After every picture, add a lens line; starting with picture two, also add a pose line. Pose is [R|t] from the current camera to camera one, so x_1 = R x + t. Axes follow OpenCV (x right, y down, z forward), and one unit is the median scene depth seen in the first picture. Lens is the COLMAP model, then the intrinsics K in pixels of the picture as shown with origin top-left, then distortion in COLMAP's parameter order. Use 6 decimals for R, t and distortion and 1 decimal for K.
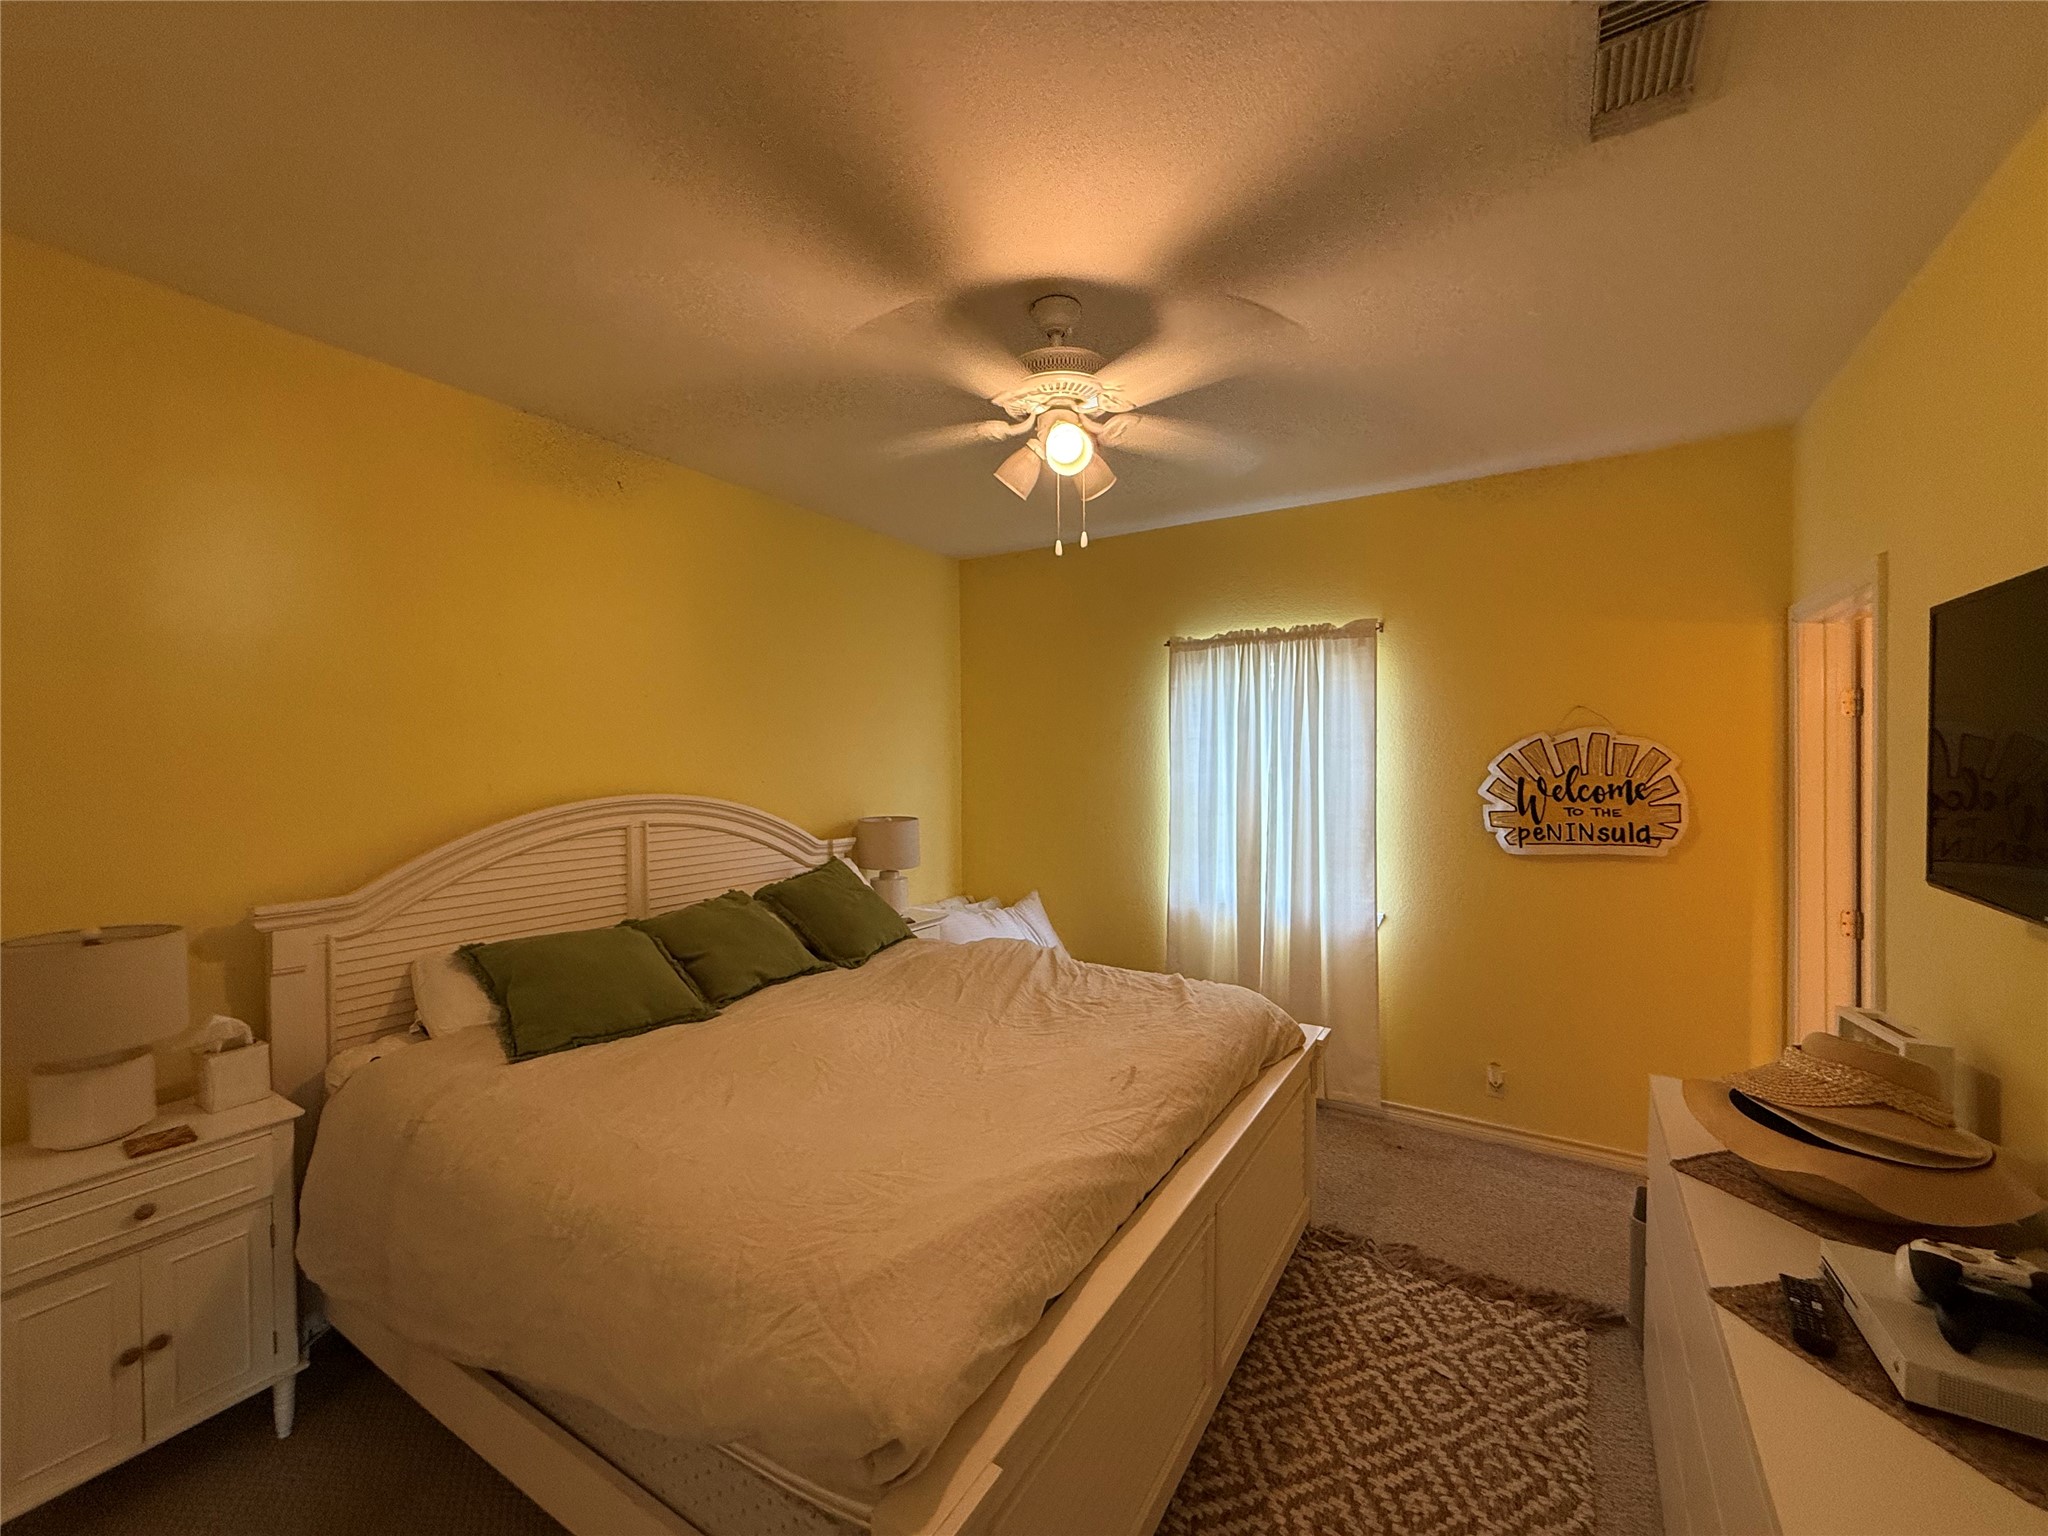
lens RADIAL K [[813.1, 0, 1016.9], [0, 813.1, 766.3], [0, 0, 1]] dist [-0.002085, -0.000506]
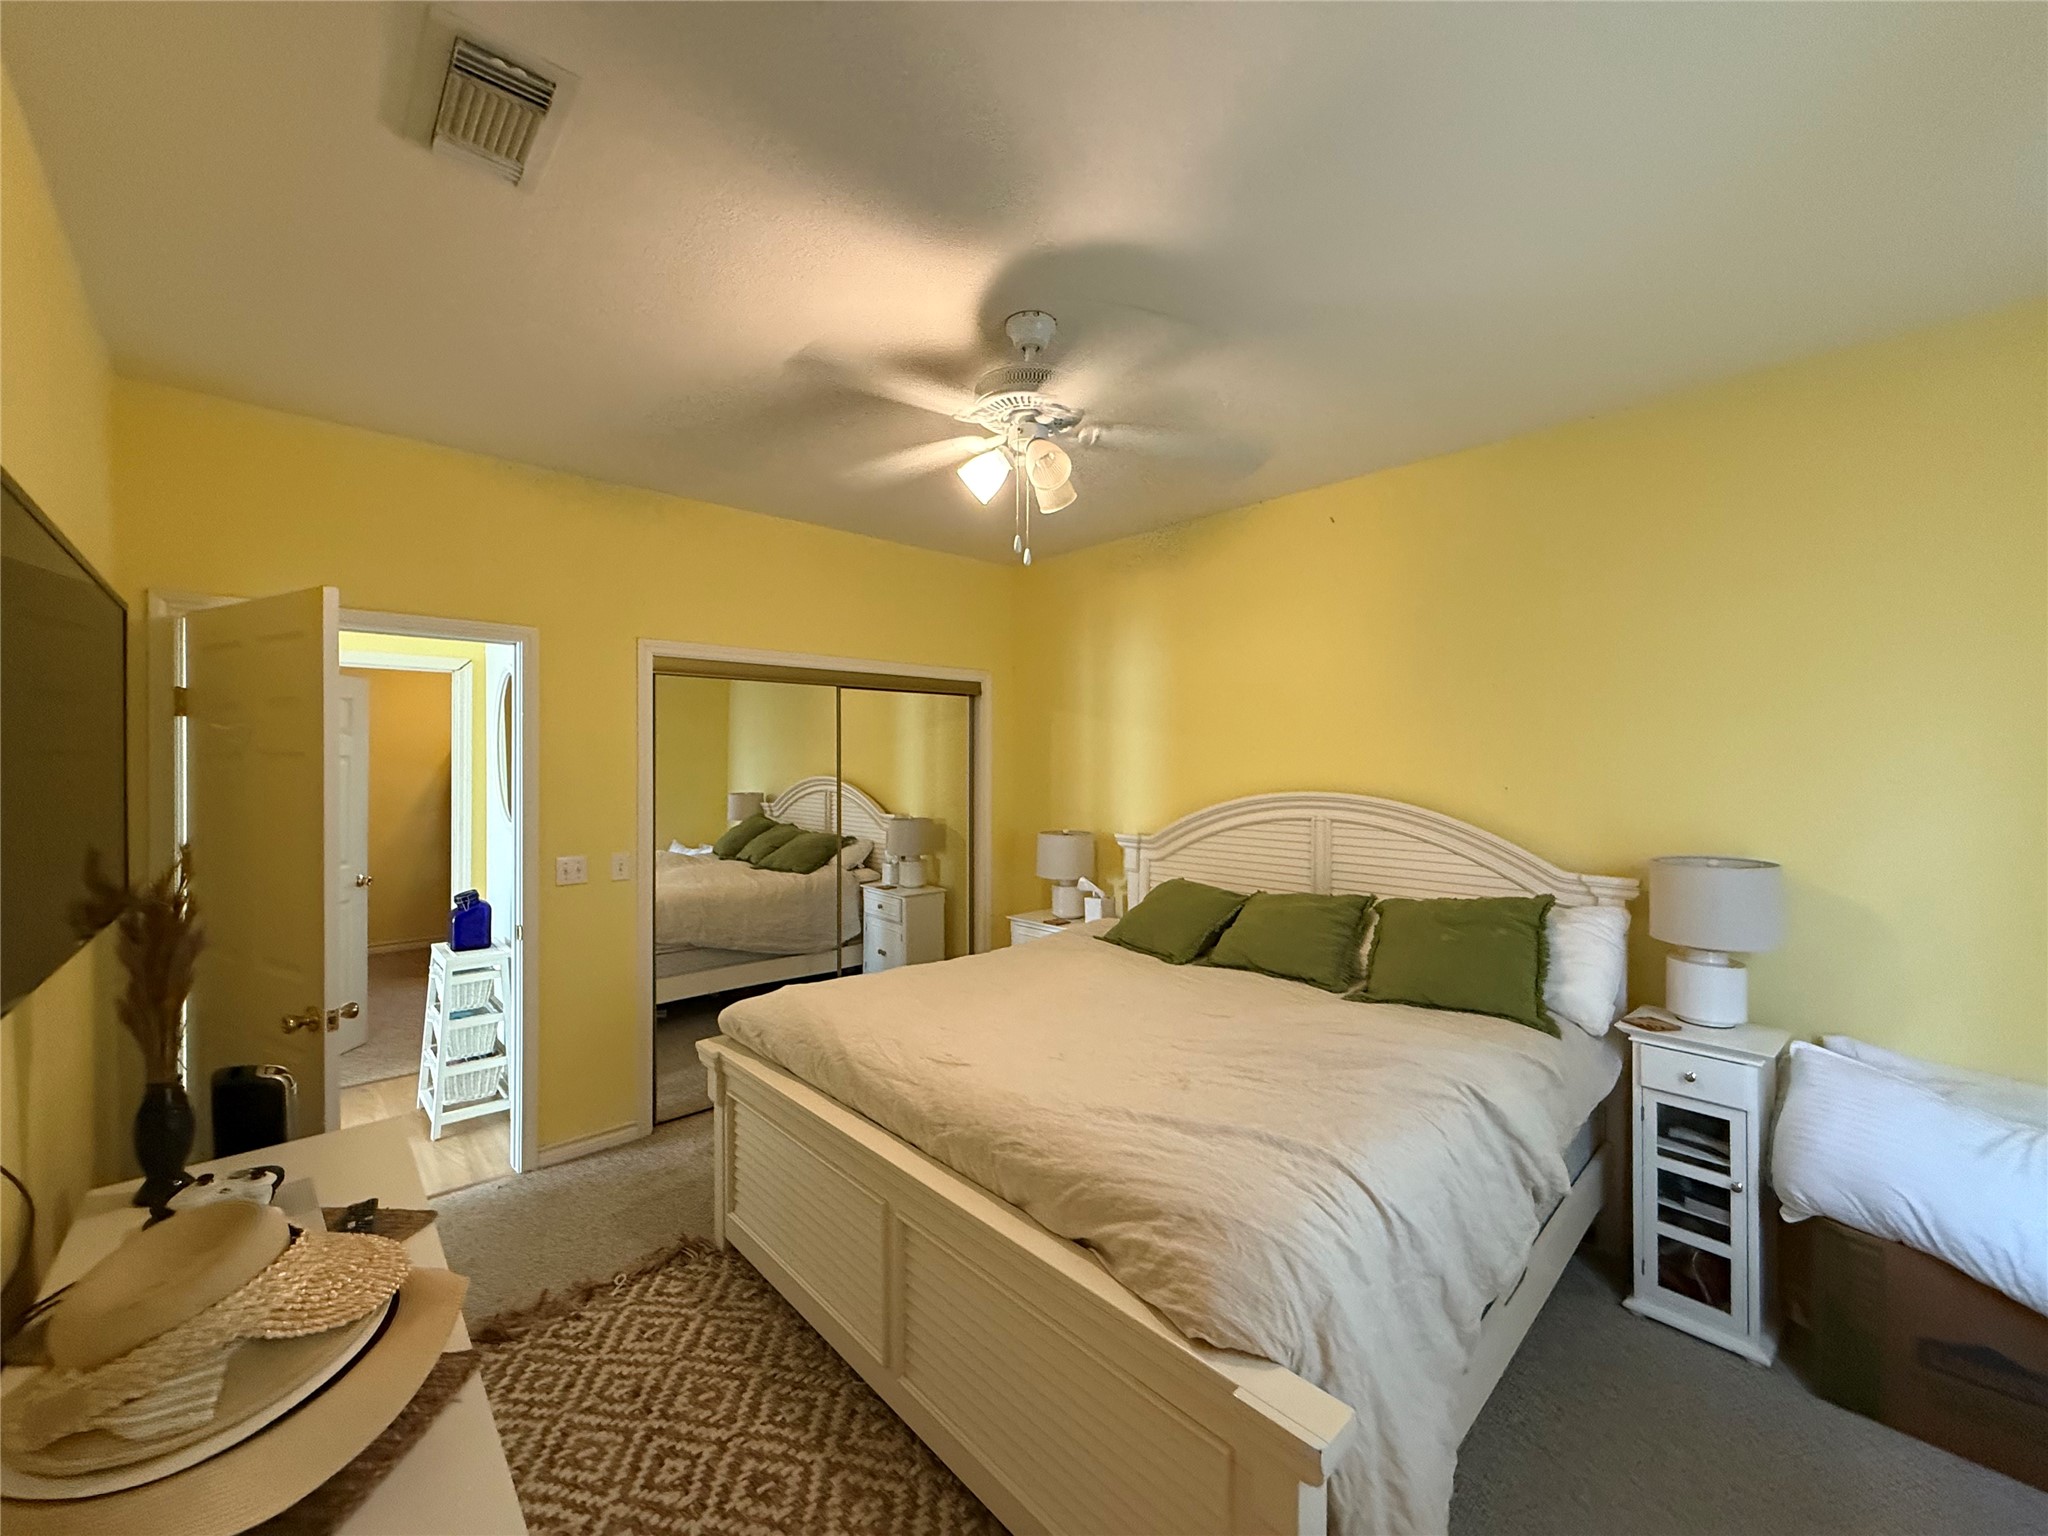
lens RADIAL K [[813.1, 0, 1013.6], [0, 813.1, 760.4], [0, 0, 1]] dist [-0.002085, -0.000506]
pose [[-0.258782, -0.000596, -0.965935, 1.183522], [-0.018479, 0.999820, 0.004334, -0.008544], [0.965759, 0.018971, -0.258747, 1.400284]]
